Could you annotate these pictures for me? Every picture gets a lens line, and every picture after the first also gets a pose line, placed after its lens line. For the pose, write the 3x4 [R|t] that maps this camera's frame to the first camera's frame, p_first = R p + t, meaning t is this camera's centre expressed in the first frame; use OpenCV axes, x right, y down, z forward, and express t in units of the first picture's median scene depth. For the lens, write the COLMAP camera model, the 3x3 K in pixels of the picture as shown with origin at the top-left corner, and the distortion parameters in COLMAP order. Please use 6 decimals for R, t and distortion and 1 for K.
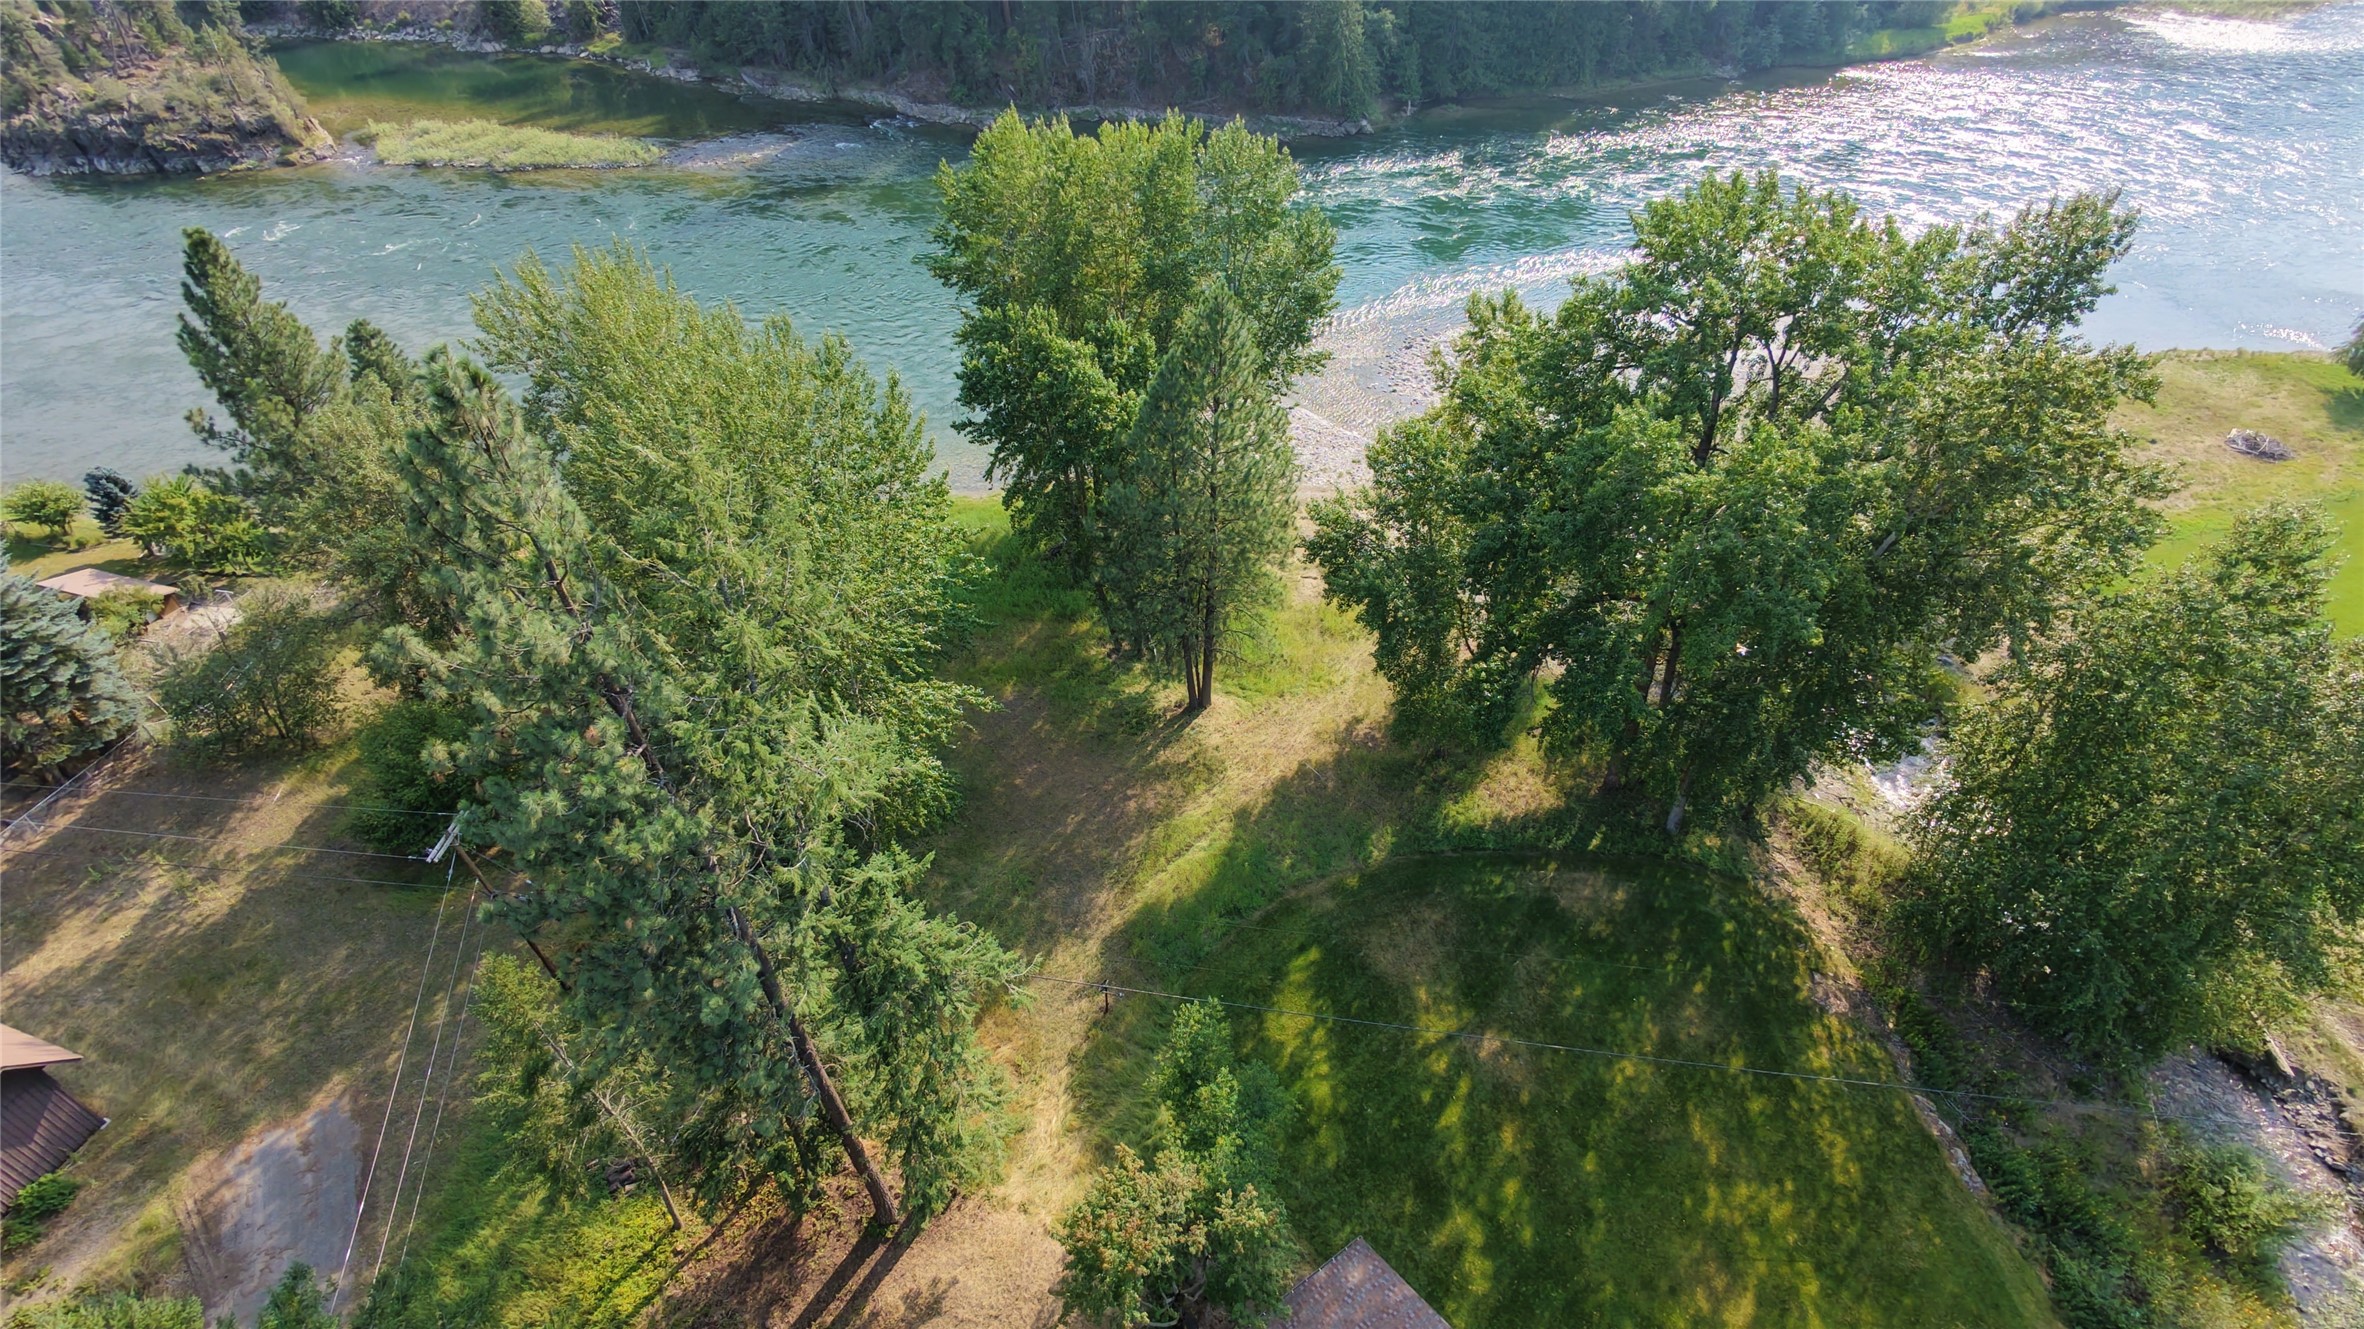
lens RADIAL K [[1129.0, 0, 1196.4], [0, 1129.0, 672.3], [0, 0, 1]] dist [-0.004130, 0.005274]
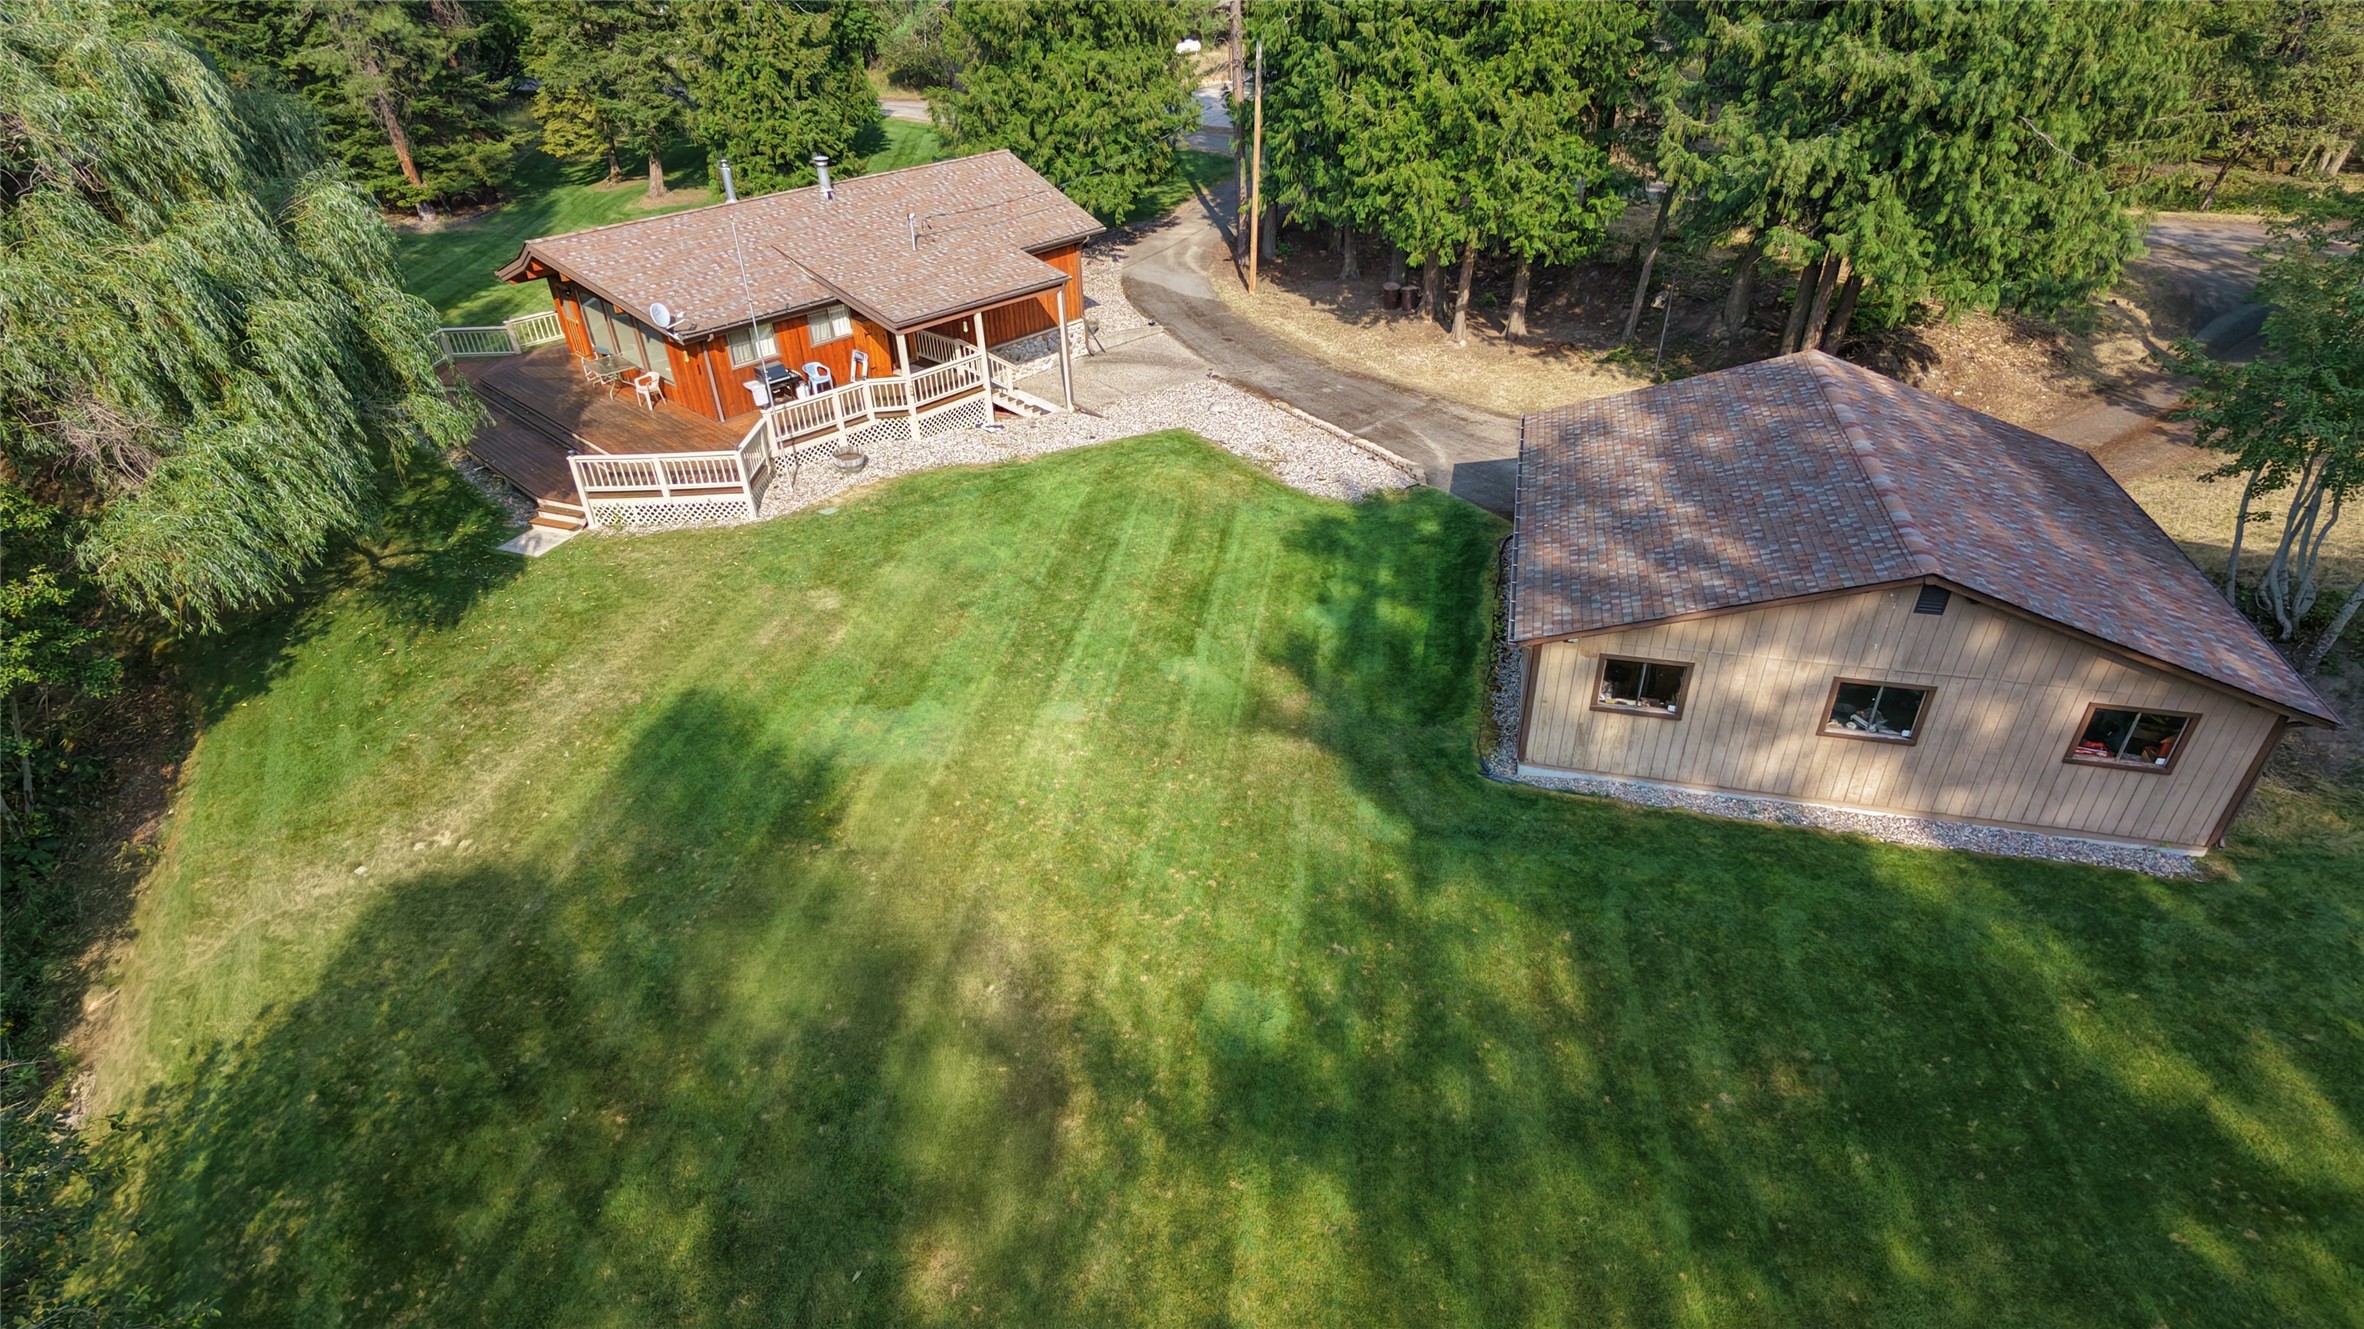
lens RADIAL K [[1187.5, 0, 1187.3], [0, 1187.5, 658.6], [0, 0, 1]] dist [0.003491, -0.000653]
pose [[-0.768270, 0.359479, -0.529657, 0.489987], [-0.403599, 0.370216, 0.836688, 0.244202], [0.496859, 0.856572, -0.139341, 0.649288]]
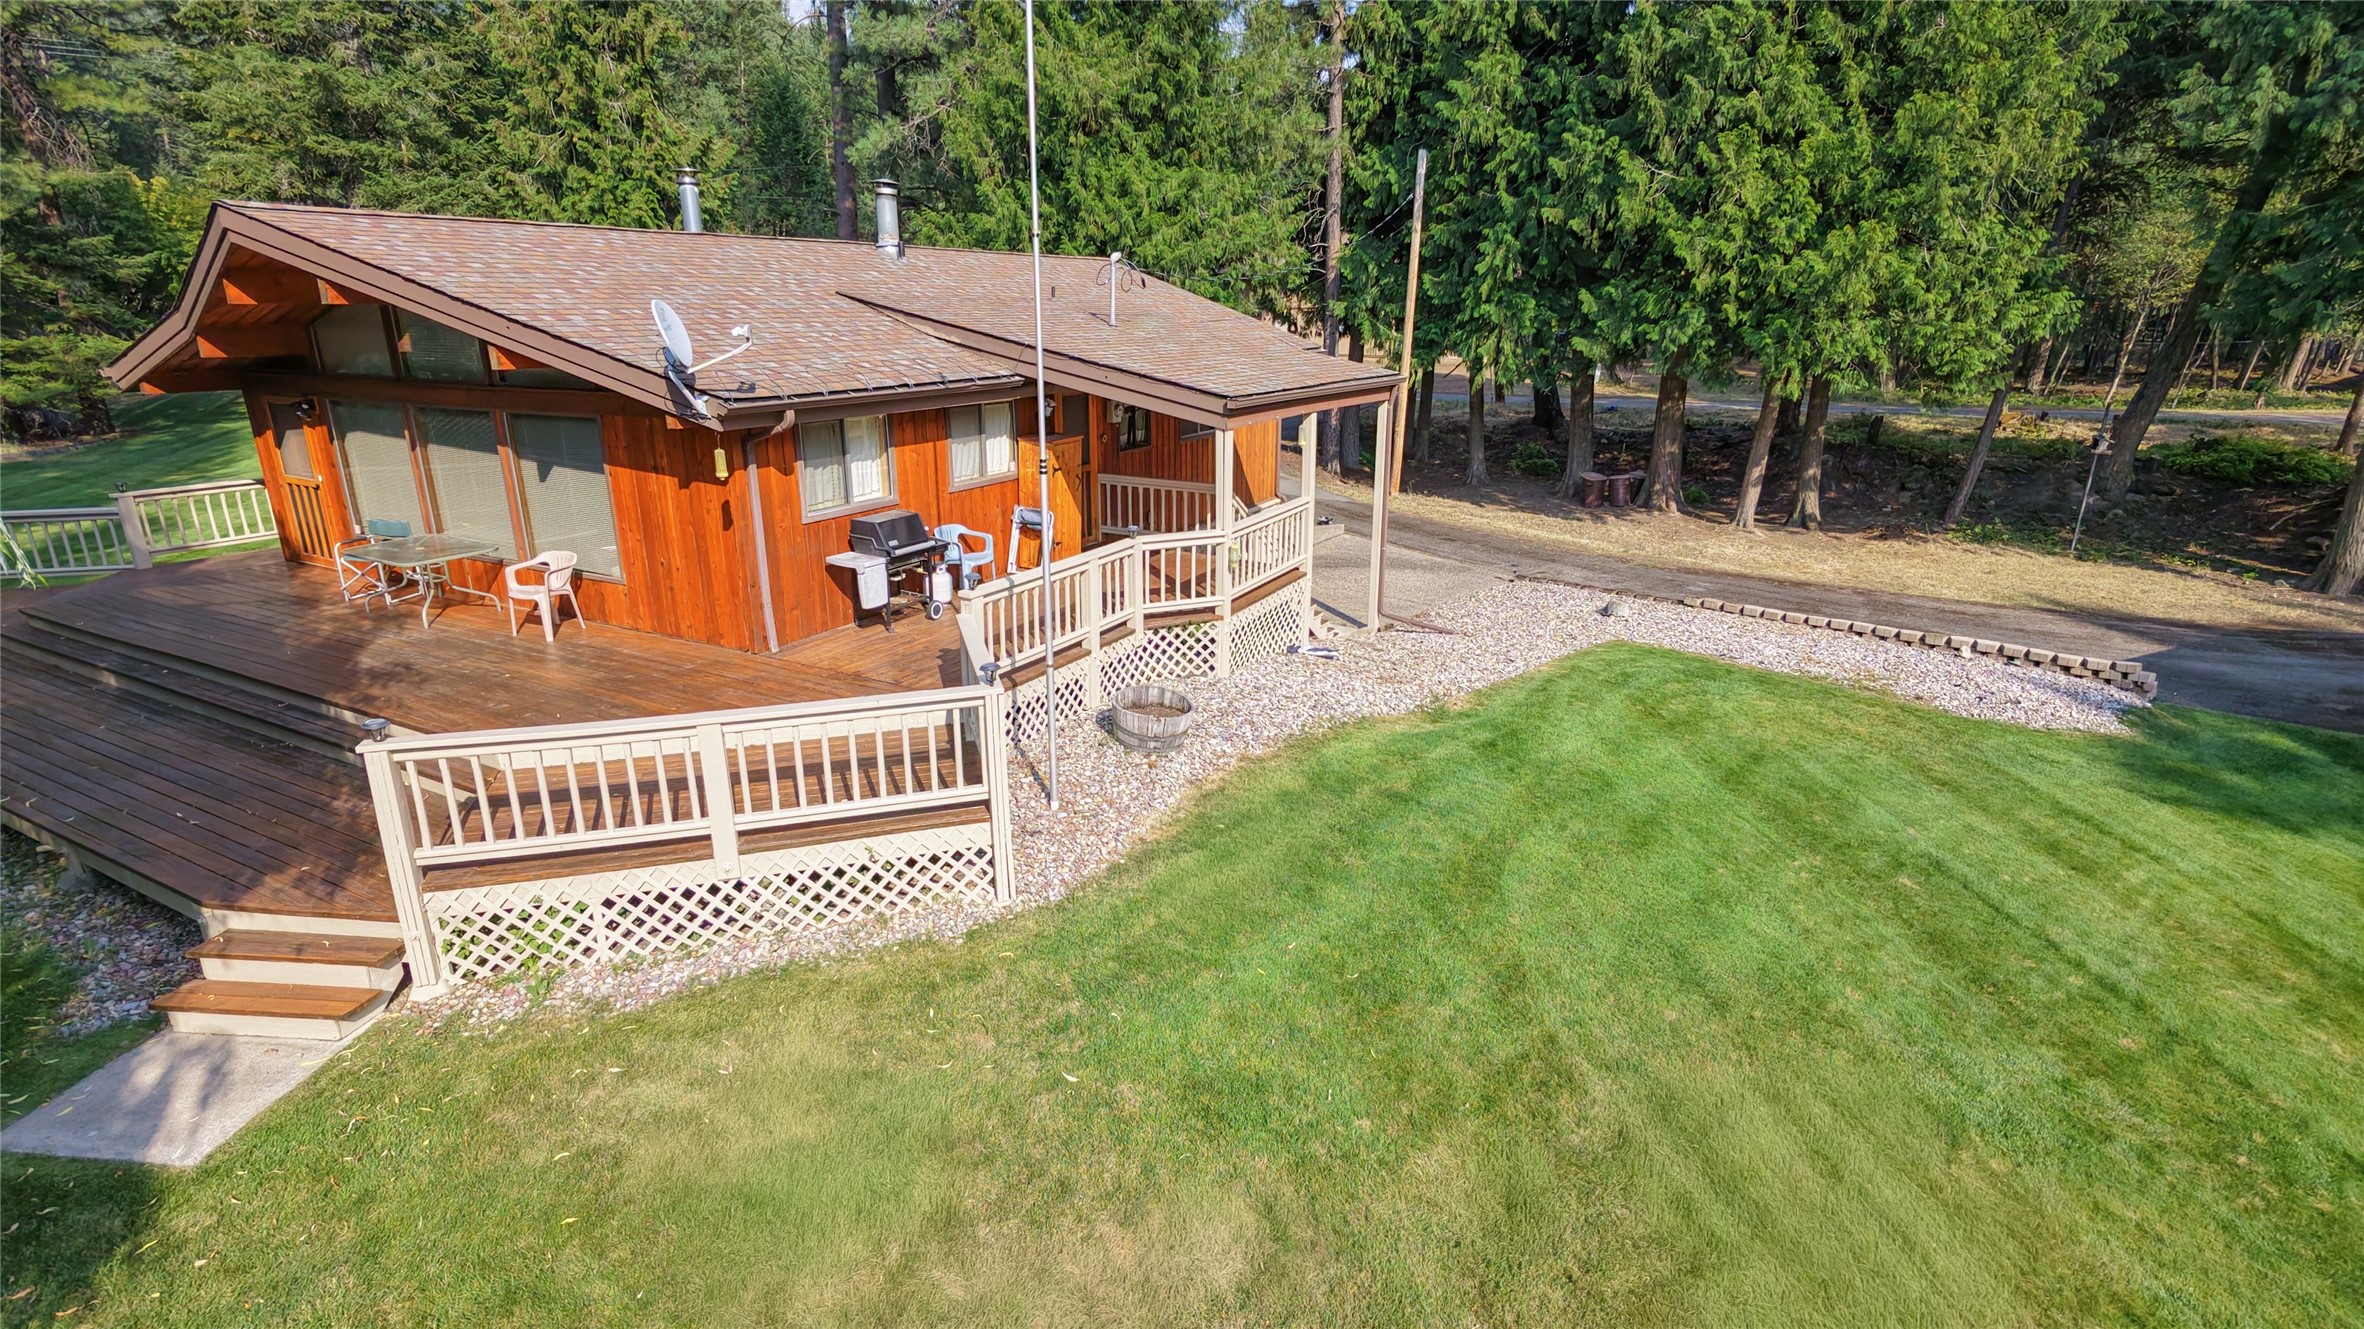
lens RADIAL K [[1129.0, 0, 1184.9], [0, 1129.0, 665.8], [0, 0, 1]] dist [-0.004130, 0.005274]
pose [[-0.573519, 0.246332, -0.781279, 0.440203], [-0.542621, 0.600258, 0.587582, 0.596319], [0.613709, 0.760928, -0.210594, 0.459978]]
